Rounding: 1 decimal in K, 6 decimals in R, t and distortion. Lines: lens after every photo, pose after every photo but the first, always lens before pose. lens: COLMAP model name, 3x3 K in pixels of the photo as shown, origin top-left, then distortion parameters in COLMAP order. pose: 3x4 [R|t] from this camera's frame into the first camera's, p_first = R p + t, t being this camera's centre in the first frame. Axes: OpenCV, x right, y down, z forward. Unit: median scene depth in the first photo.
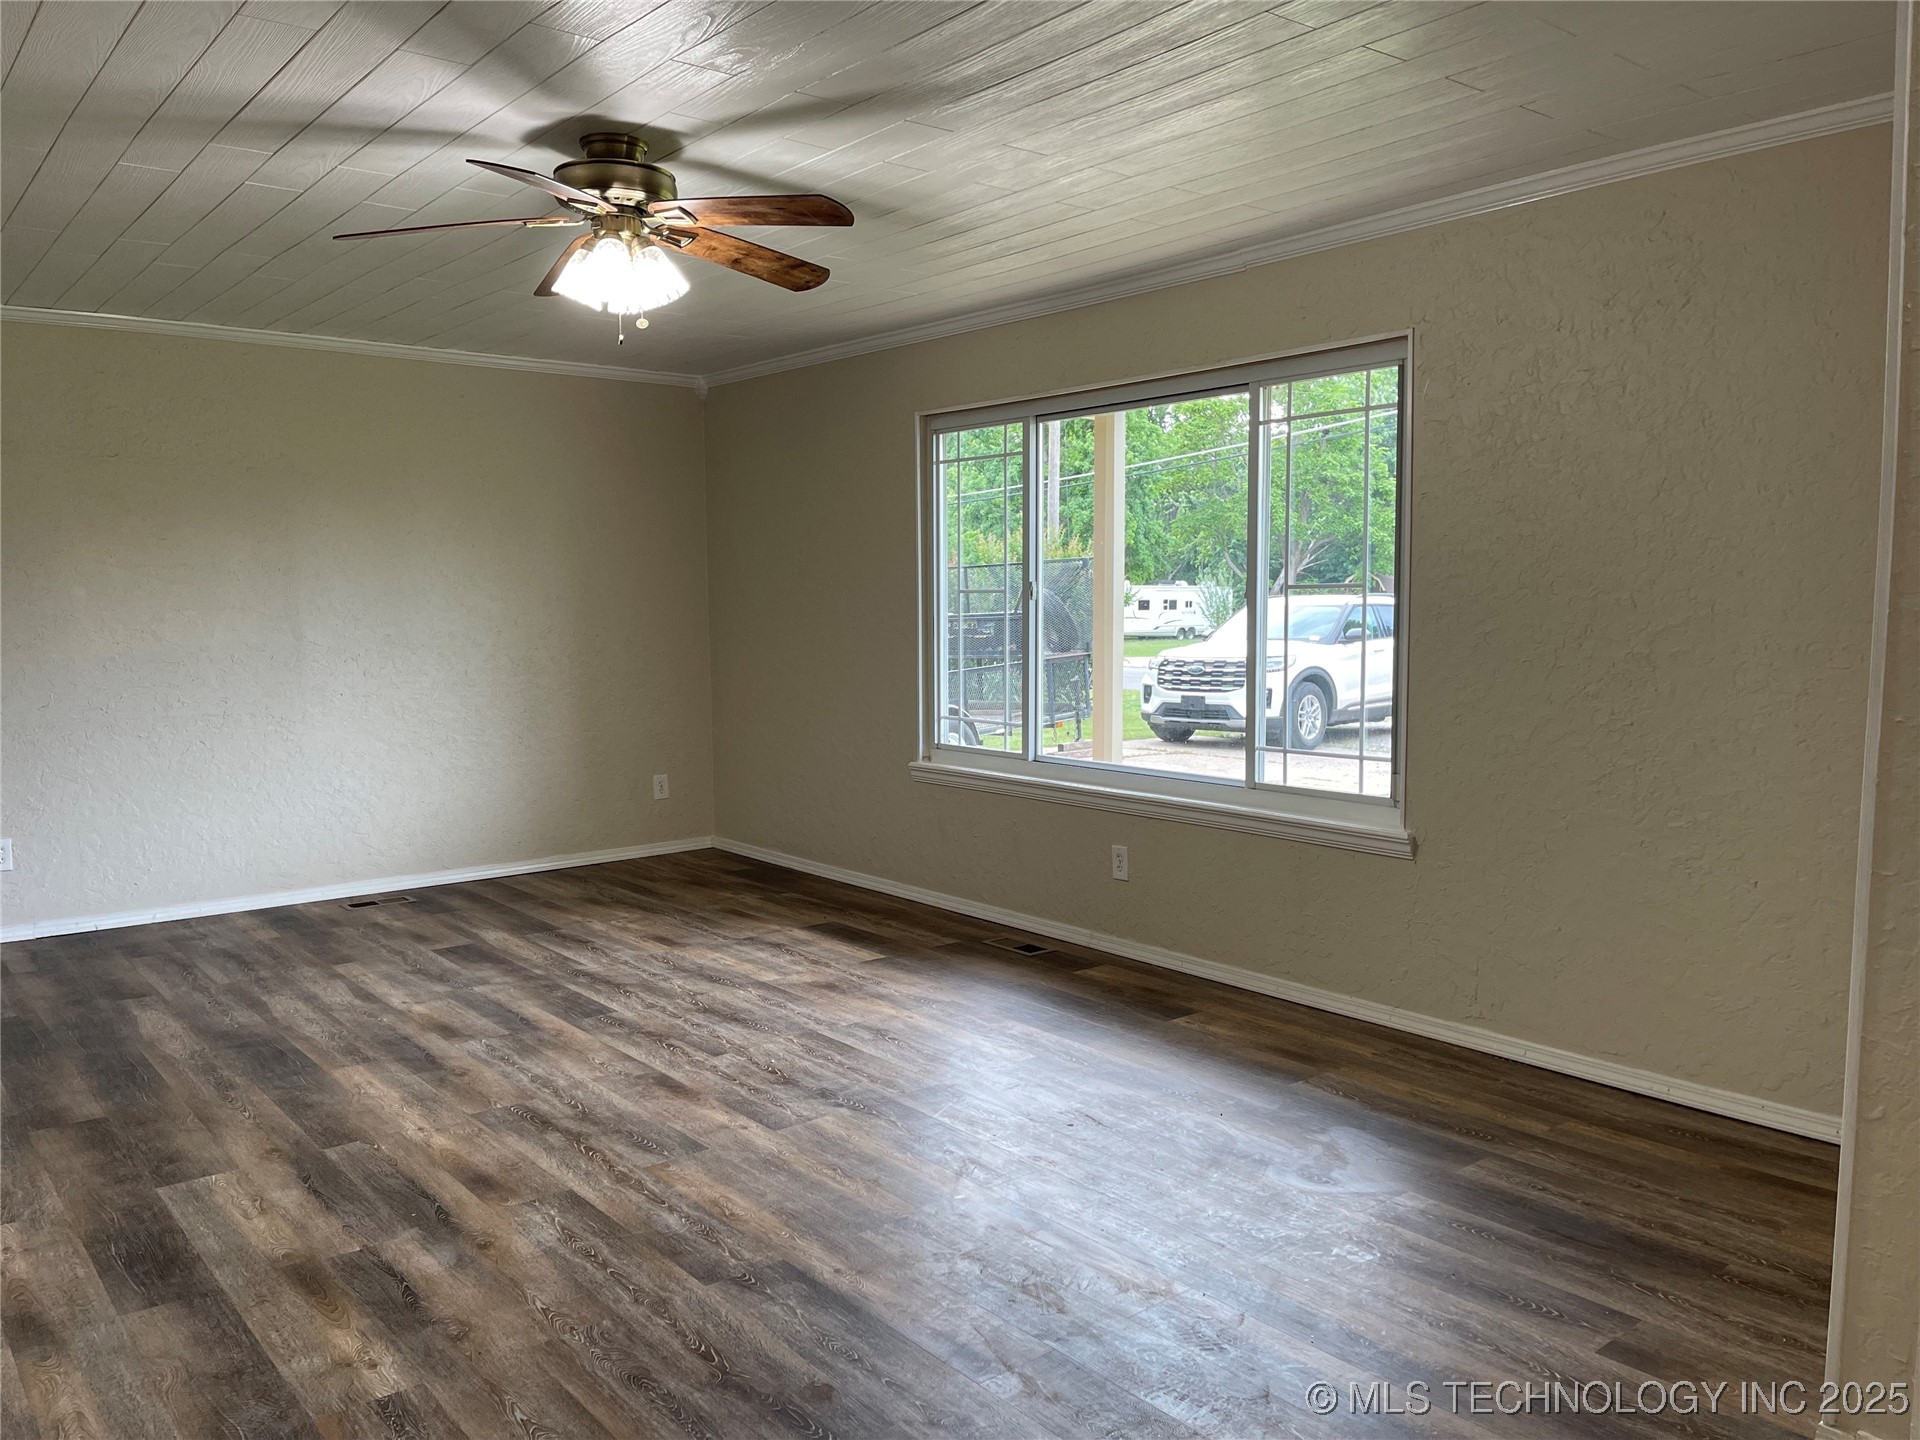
lens RADIAL K [[1457.1, 0, 948.2], [0, 1457.1, 726.7], [0, 0, 1]] dist [0.050113, -0.079121]
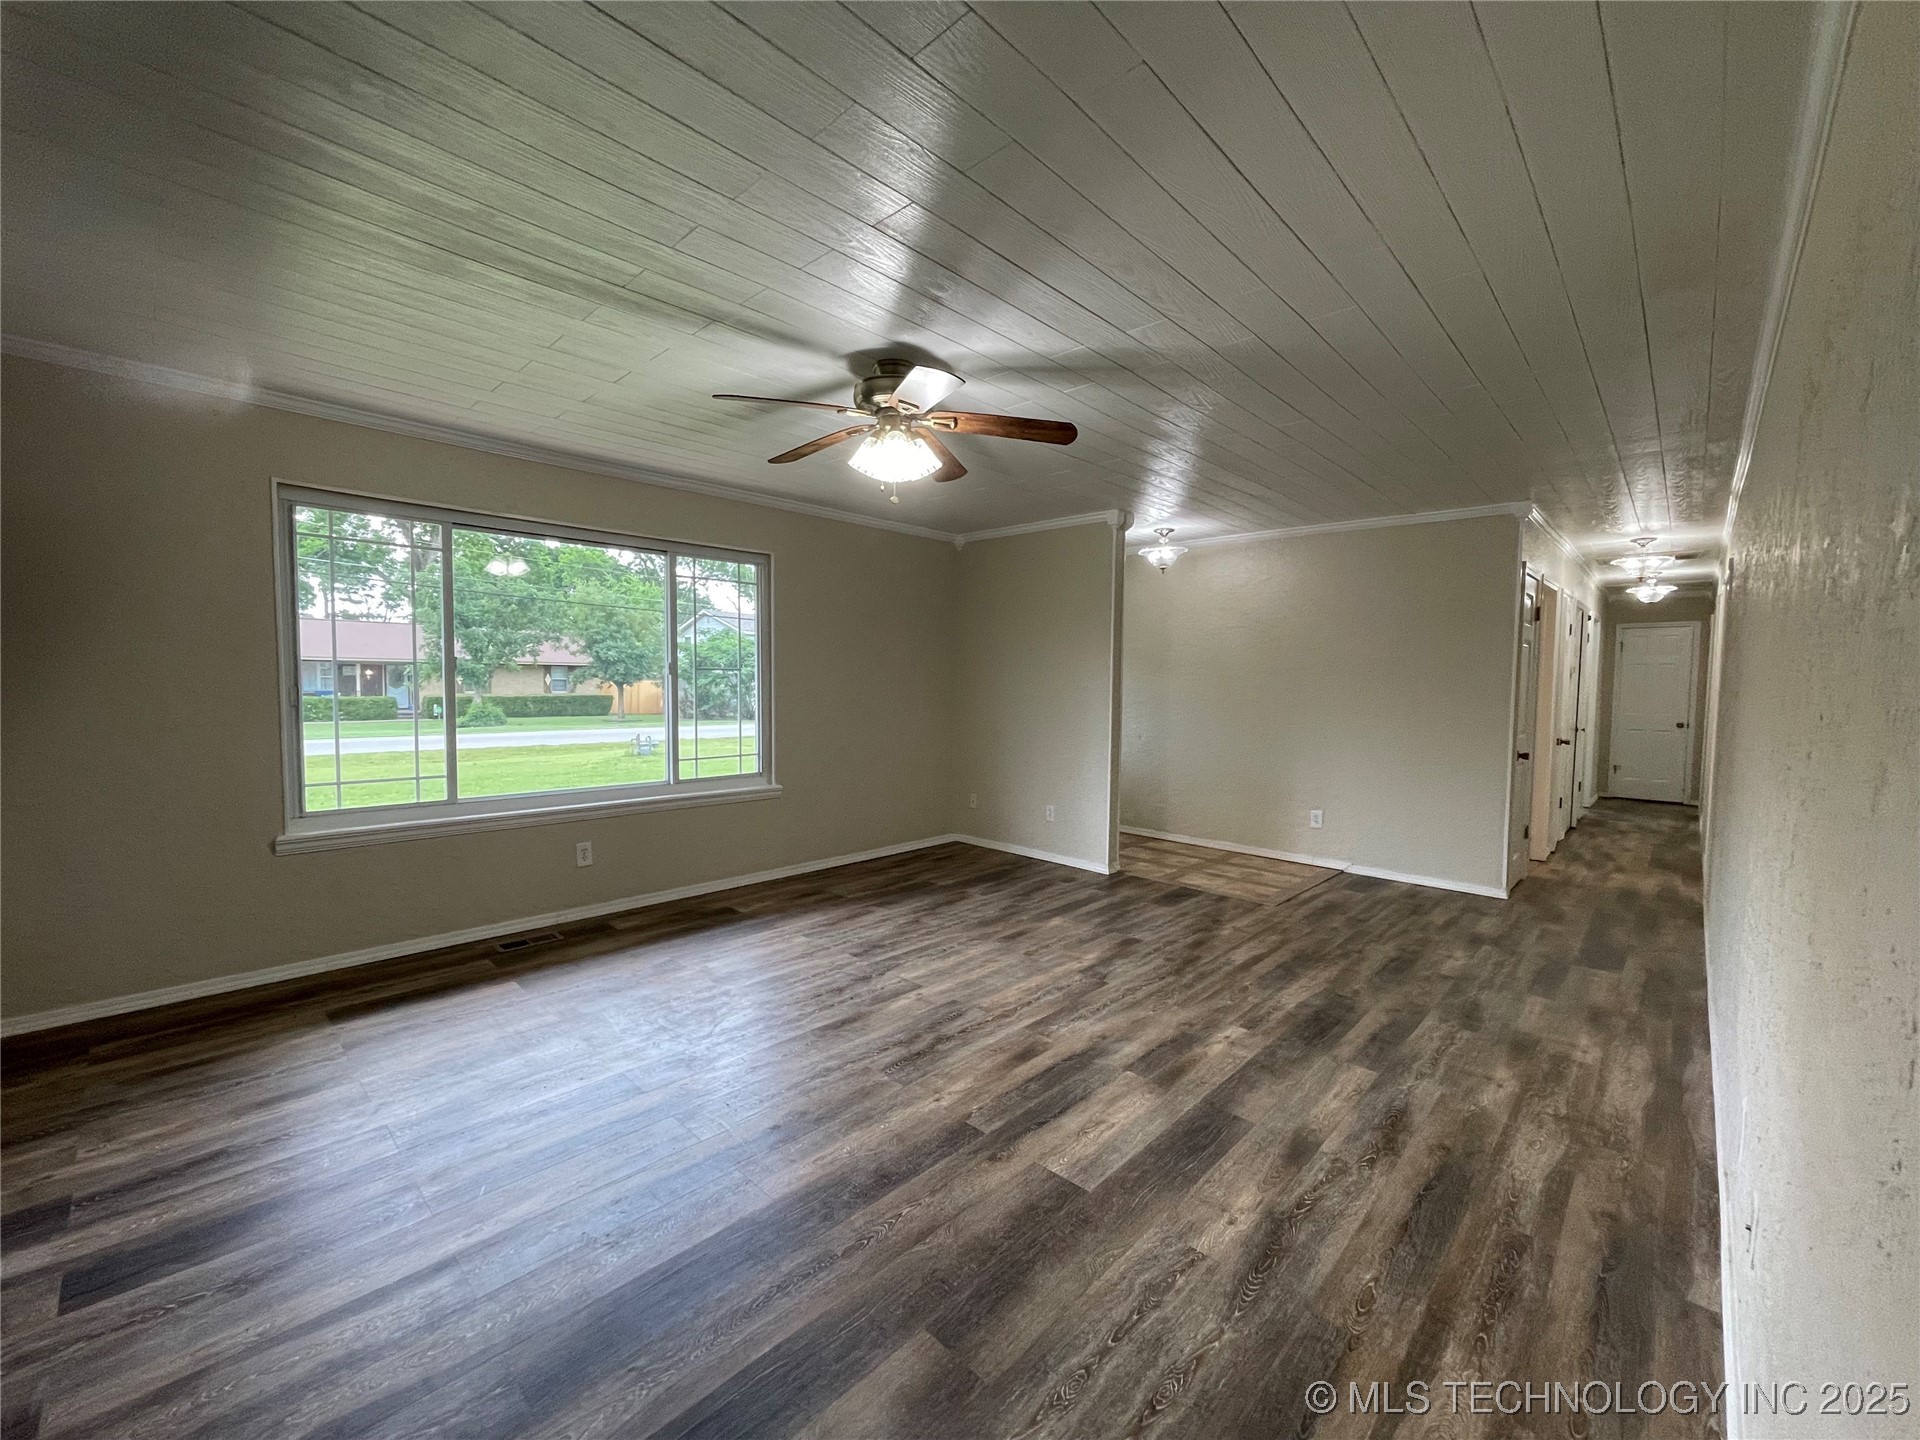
lens RADIAL K [[762.3, 0, 968.1], [0, 762.3, 725.9], [0, 0, 1]] dist [-0.001644, 0.000248]
pose [[-0.126096, -0.063133, 0.990007, -1.063441], [0.073966, 0.994597, 0.072847, -0.097772], [-0.989257, 0.082412, -0.120745, 1.100942]]
